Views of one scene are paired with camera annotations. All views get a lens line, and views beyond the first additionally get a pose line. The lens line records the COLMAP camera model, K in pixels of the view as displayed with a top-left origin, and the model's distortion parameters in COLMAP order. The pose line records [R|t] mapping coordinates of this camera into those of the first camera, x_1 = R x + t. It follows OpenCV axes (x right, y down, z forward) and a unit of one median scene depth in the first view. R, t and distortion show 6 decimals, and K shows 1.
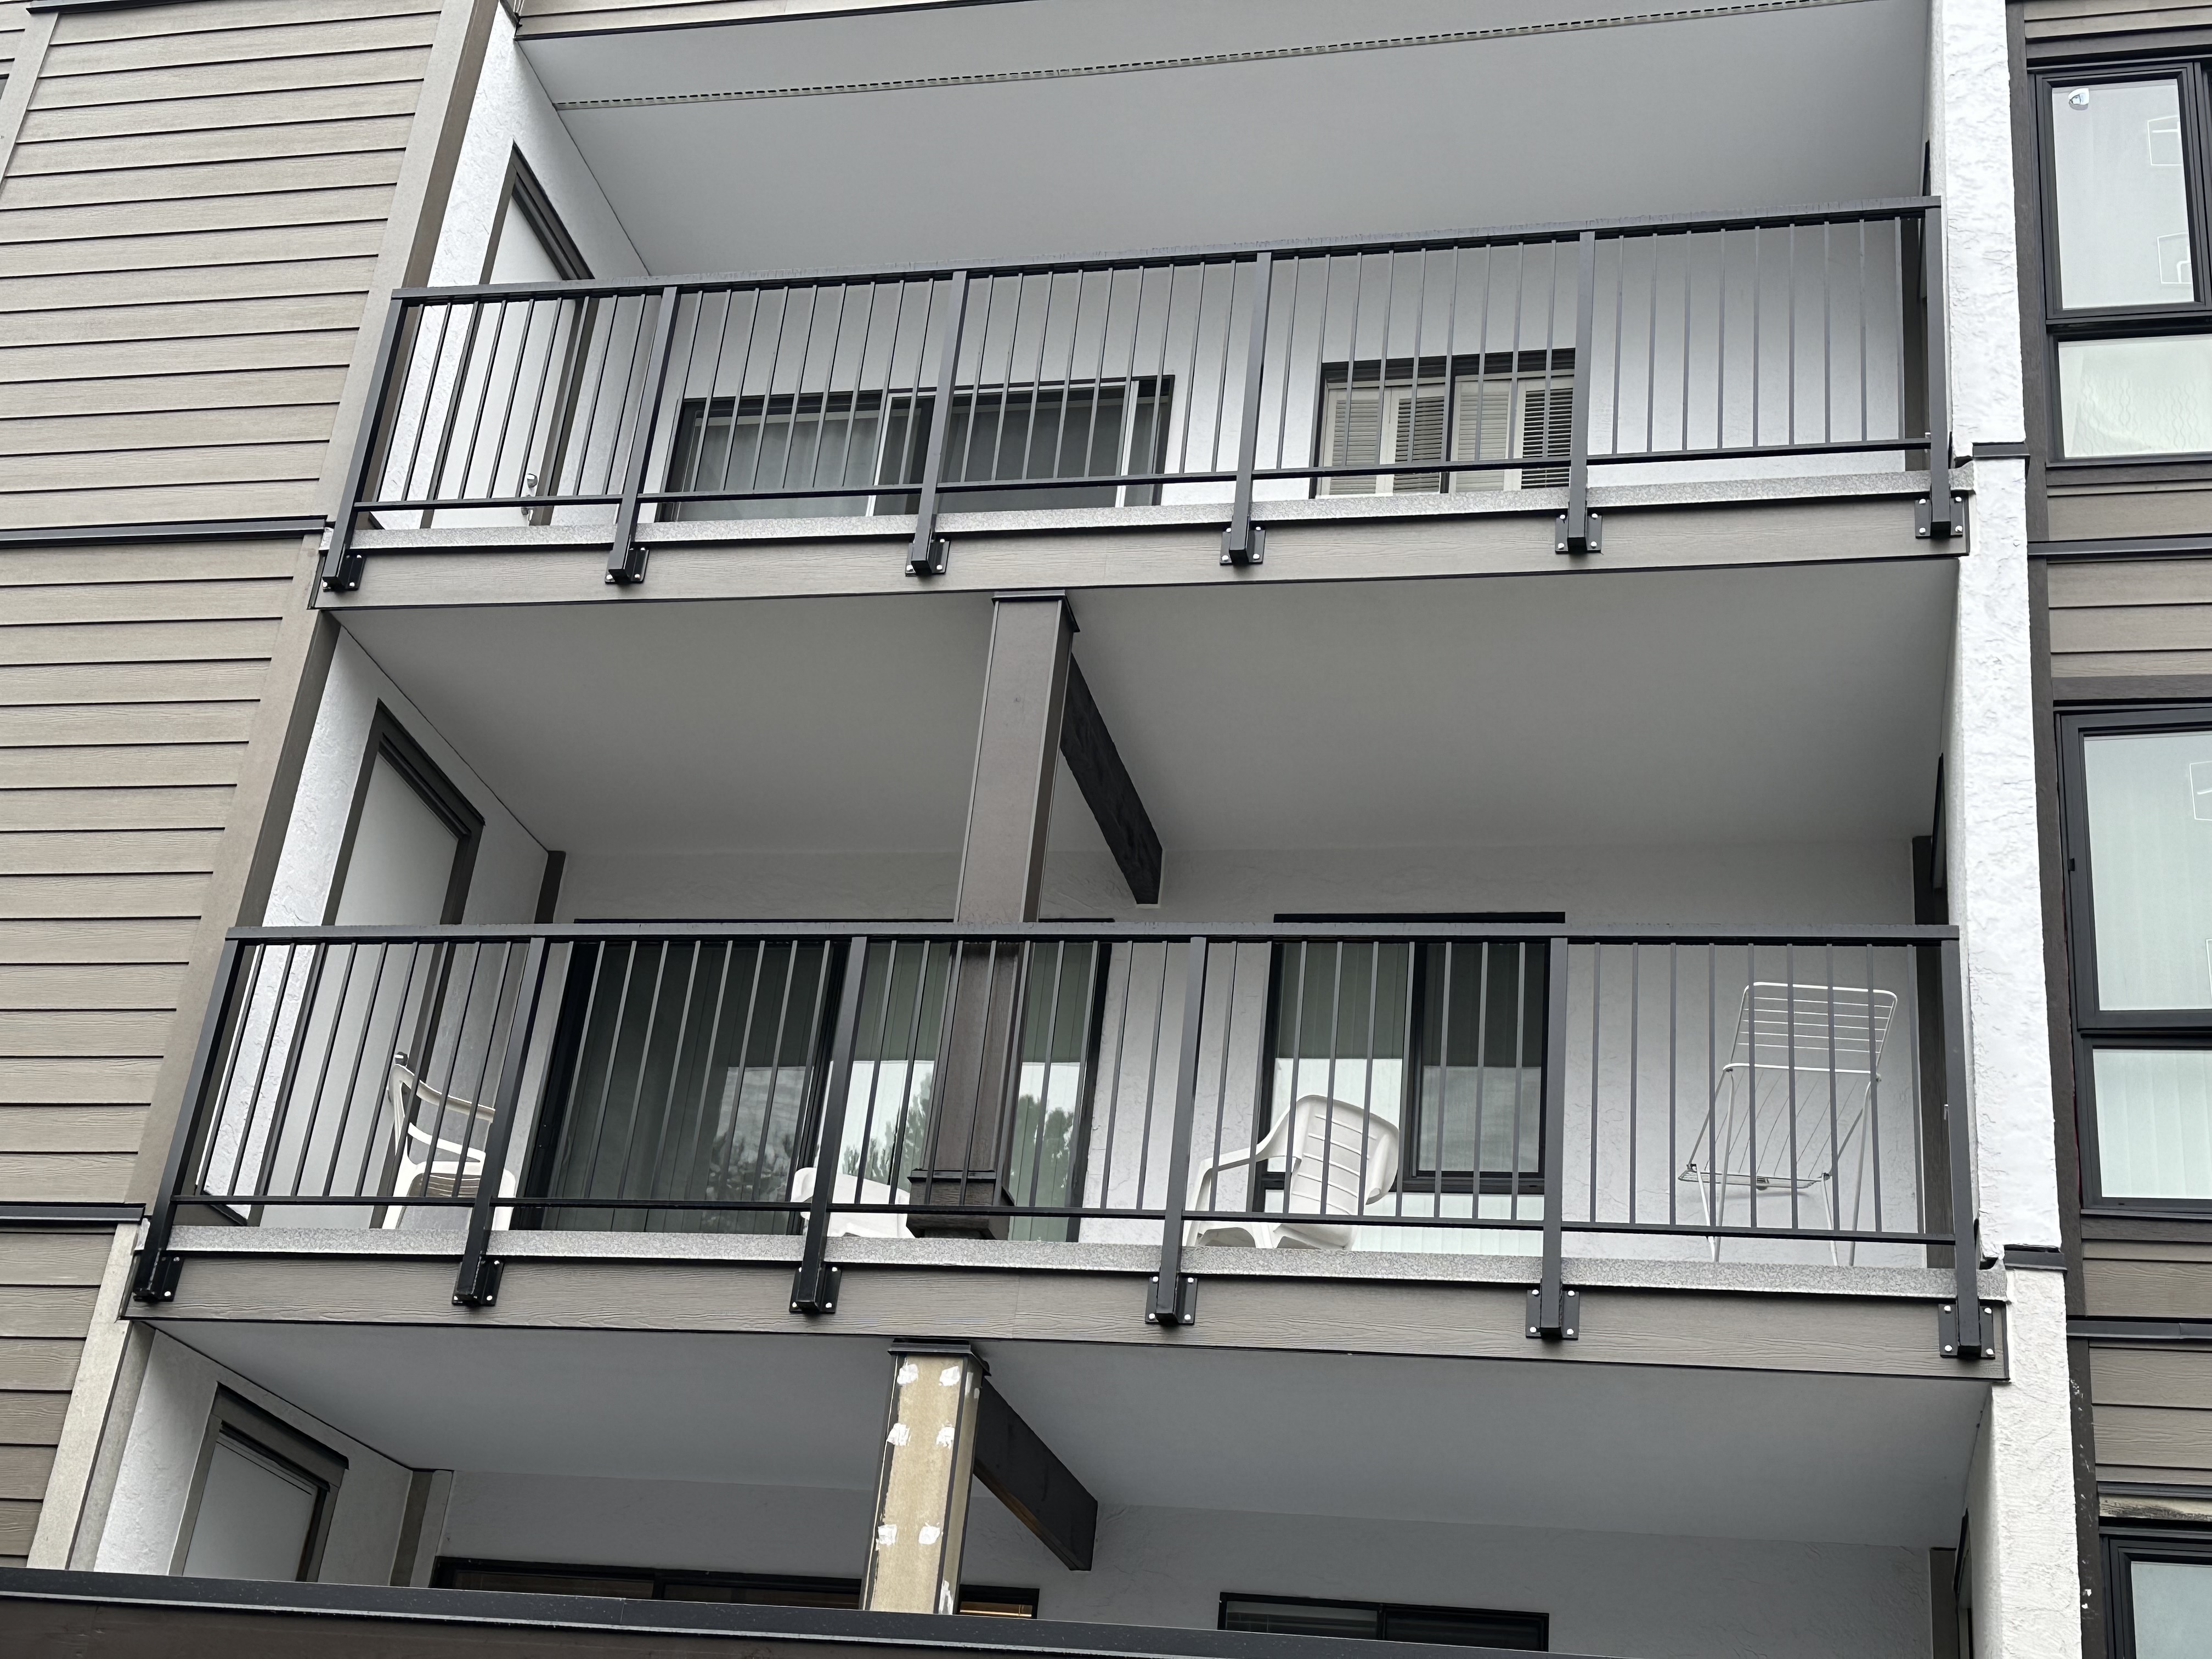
lens RADIAL K [[2884.6, 0, 1106.0], [0, 2884.6, 829.5], [0, 0, 1]] dist [0.198411, -0.394452]
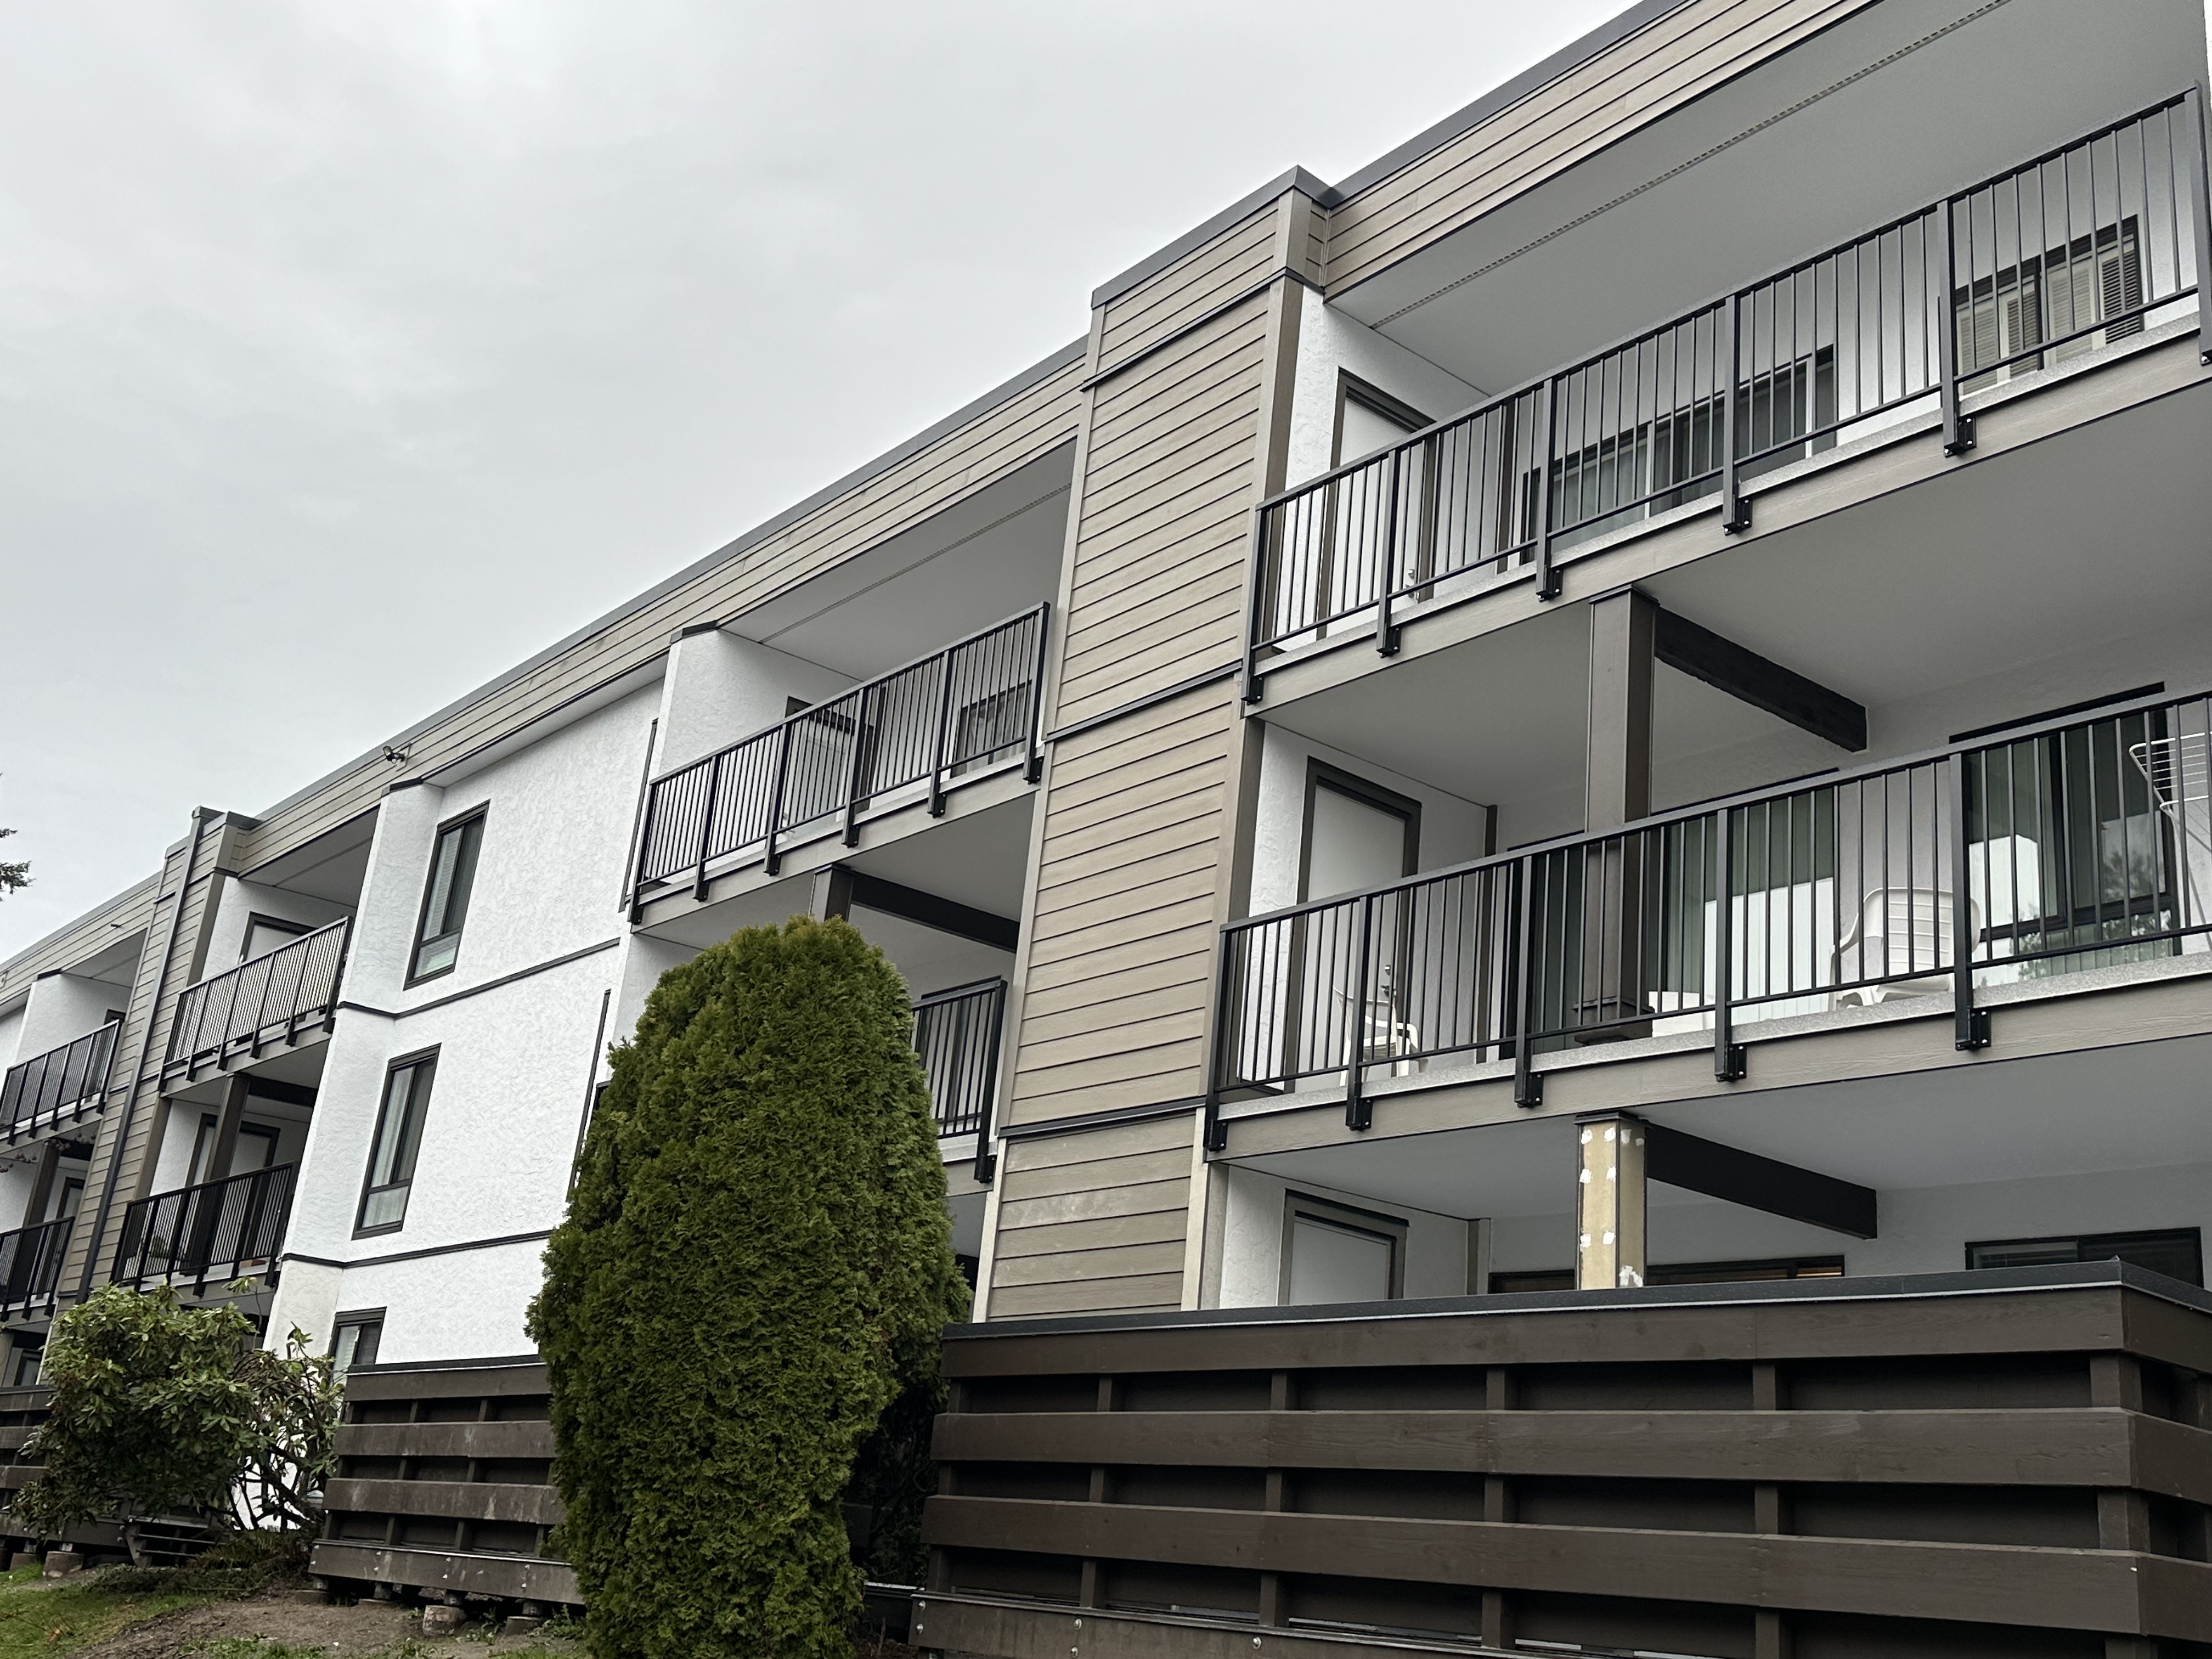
lens RADIAL K [[2237.8, 0, 1106.0], [0, 2237.8, 829.5], [0, 0, 1]] dist [0.264417, -0.578409]
pose [[0.796419, -0.228725, -0.559823, 0.350572], [0.259415, 0.965432, -0.025393, -0.003410], [0.546279, -0.125003, 0.828223, -0.087895]]
